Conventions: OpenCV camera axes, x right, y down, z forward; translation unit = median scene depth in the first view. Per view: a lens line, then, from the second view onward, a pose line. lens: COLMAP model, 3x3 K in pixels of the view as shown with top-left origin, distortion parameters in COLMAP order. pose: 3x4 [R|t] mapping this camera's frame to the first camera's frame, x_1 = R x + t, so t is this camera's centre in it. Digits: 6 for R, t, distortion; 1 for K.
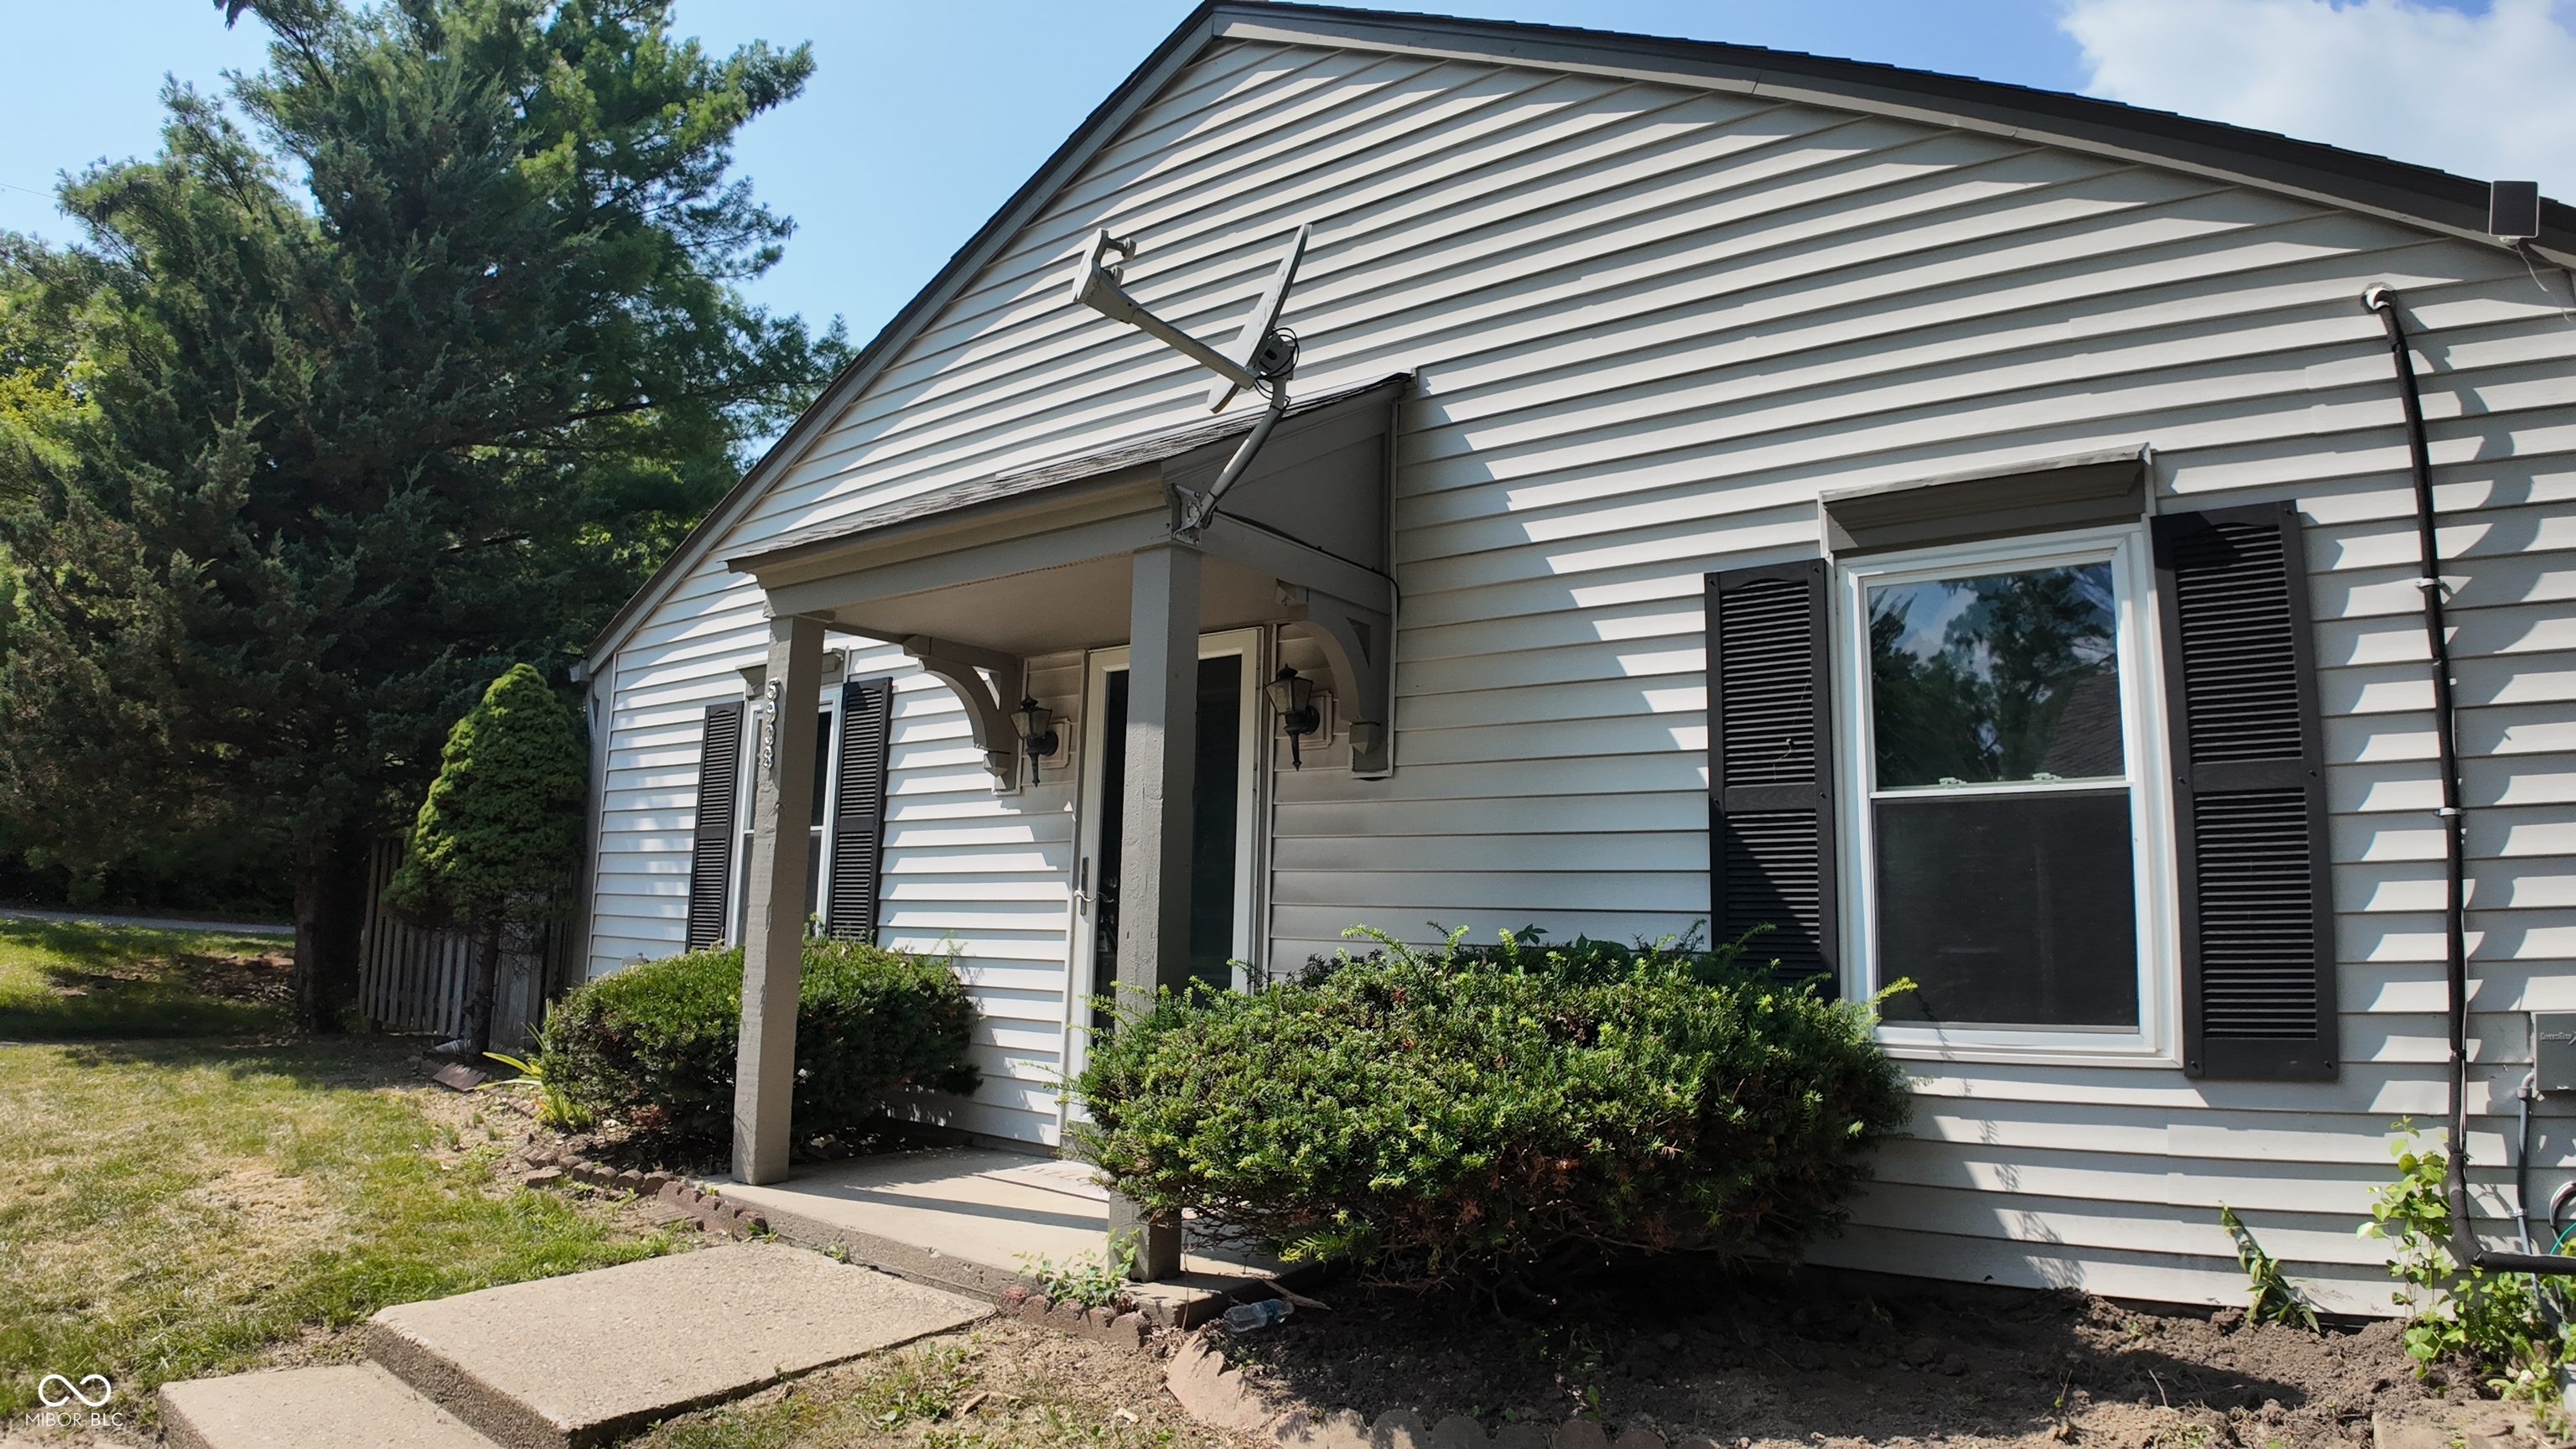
lens RADIAL K [[1420.5, 0, 1286.7], [0, 1420.5, 712.8], [0, 0, 1]] dist [-0.076972, -0.024884]
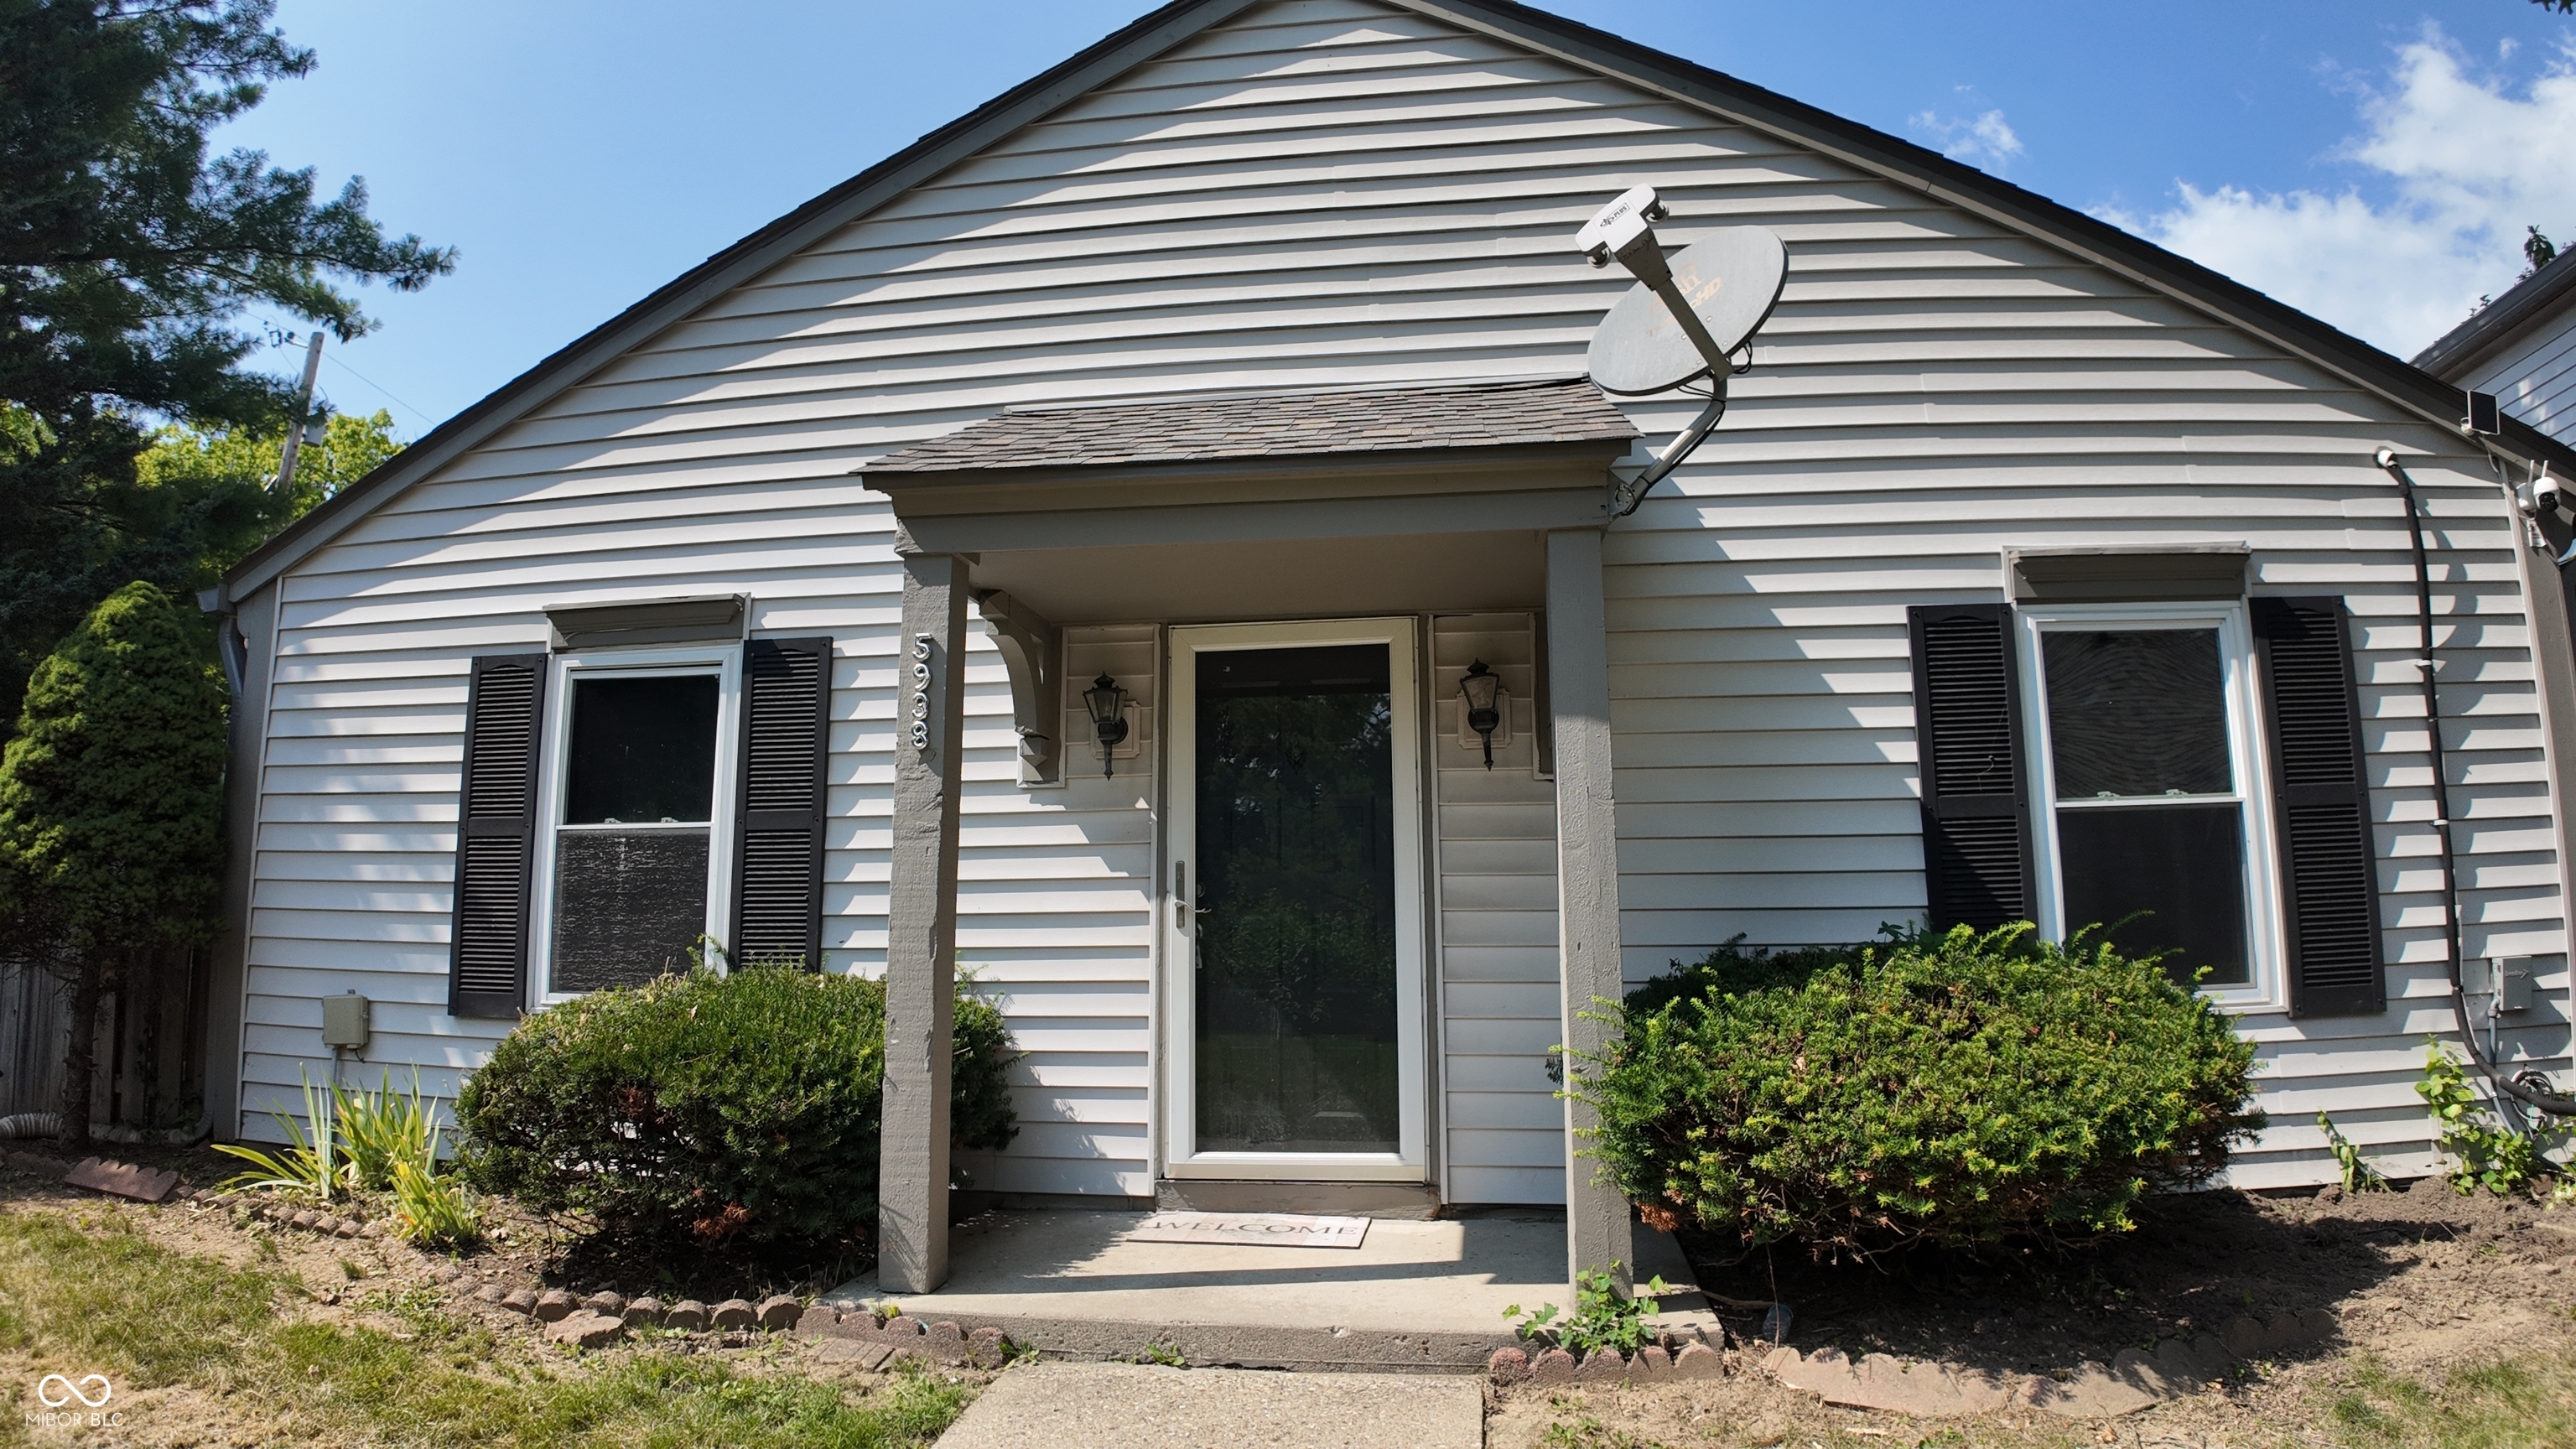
lens RADIAL K [[1408.5, 0, 1286.6], [0, 1408.5, 715.2], [0, 0, 1]] dist [-0.093706, -0.017586]
pose [[0.872862, 0.047117, 0.485687, -0.666003], [-0.047085, 0.998815, -0.012278, 0.025000], [-0.485690, -0.012152, 0.874046, 0.275718]]
